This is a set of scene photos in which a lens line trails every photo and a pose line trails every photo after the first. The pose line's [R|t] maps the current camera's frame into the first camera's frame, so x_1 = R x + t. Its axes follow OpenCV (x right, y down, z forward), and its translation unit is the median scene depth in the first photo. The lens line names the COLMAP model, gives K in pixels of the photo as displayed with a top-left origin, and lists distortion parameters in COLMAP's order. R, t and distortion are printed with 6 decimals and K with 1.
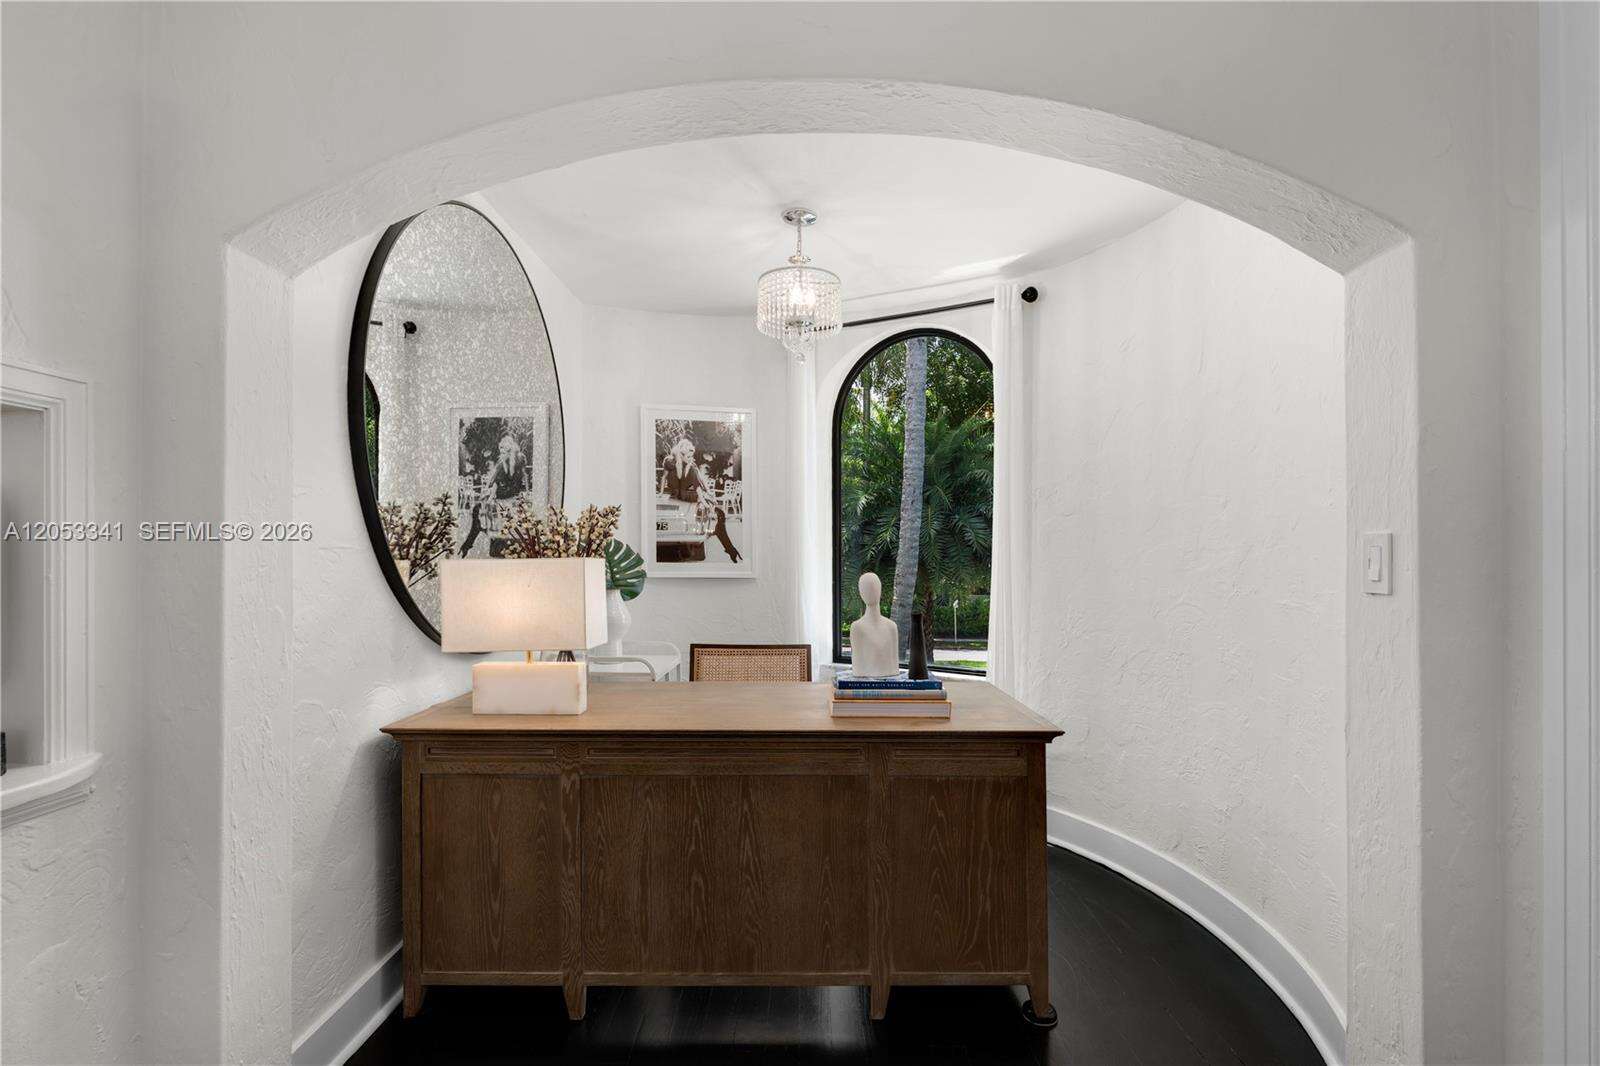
lens RADIAL K [[651.2, 0, 794.5], [0, 651.2, 543.5], [0, 0, 1]] dist [-0.000056, -0.000399]
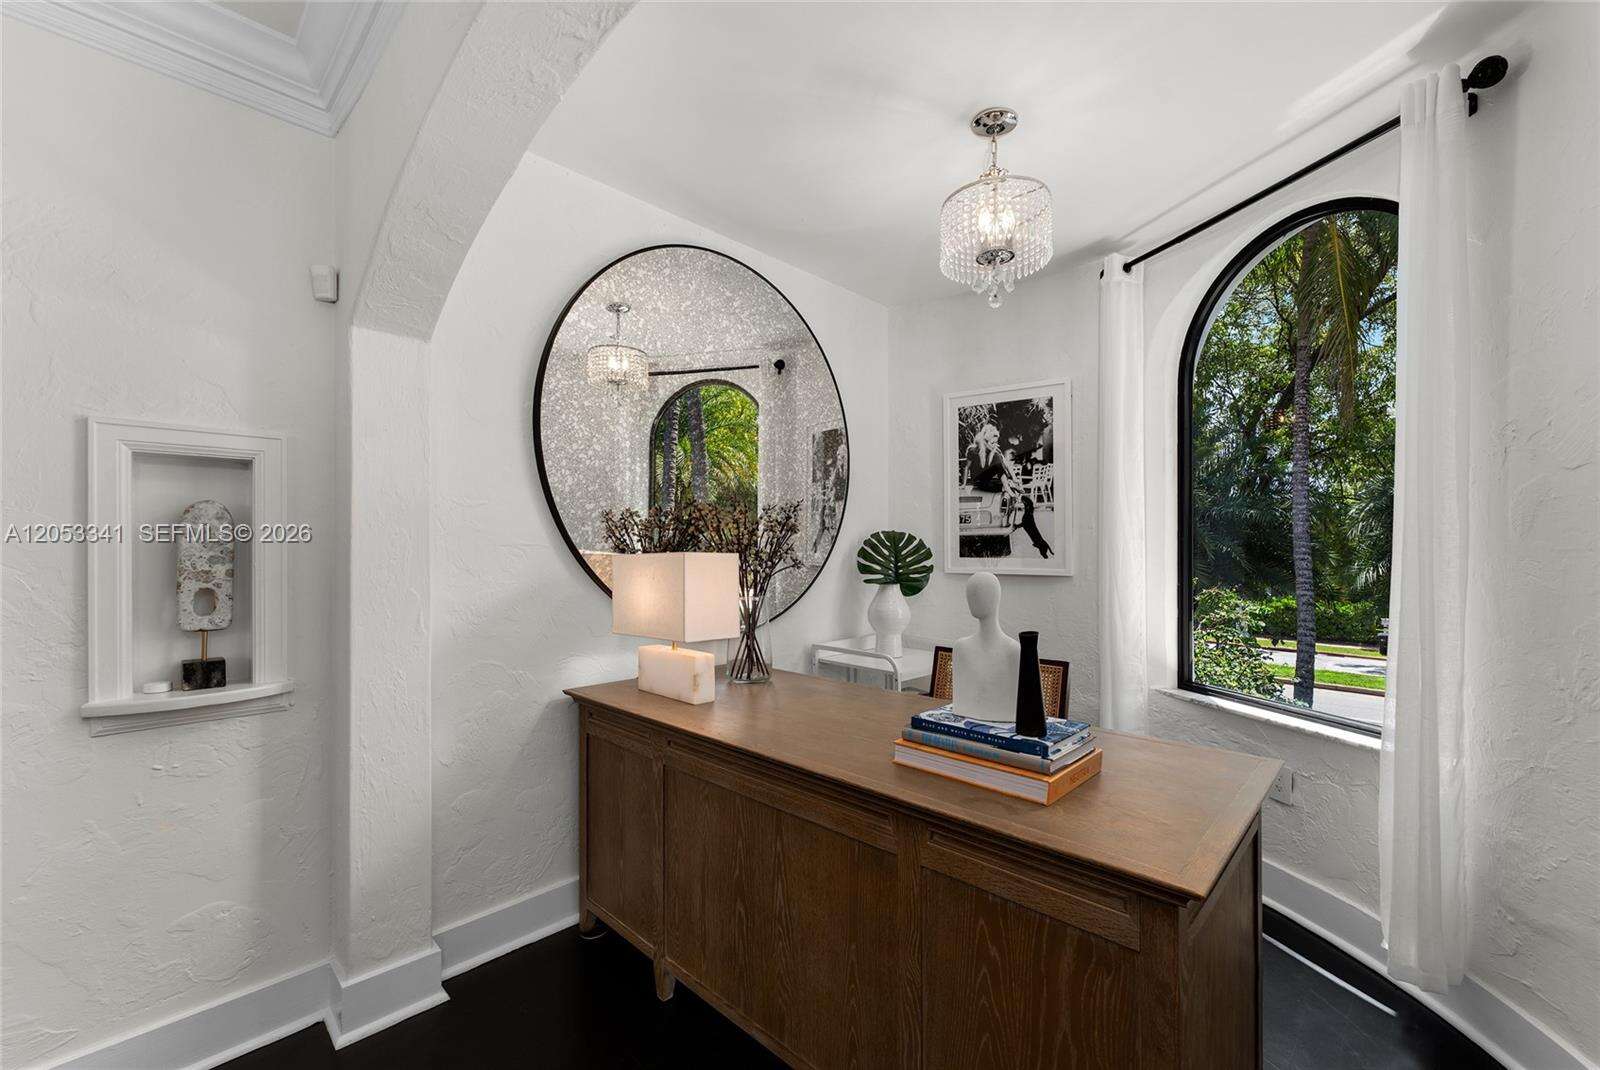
lens RADIAL K [[602.6, 0, 803.6], [0, 602.6, 548.9], [0, 0, 1]] dist [-0.000174, -0.000029]
pose [[0.760373, -0.005472, -0.649463, 0.187687], [0.015566, 0.999831, 0.009799, 0.004246], [0.649300, -0.017561, 0.760330, 0.174737]]
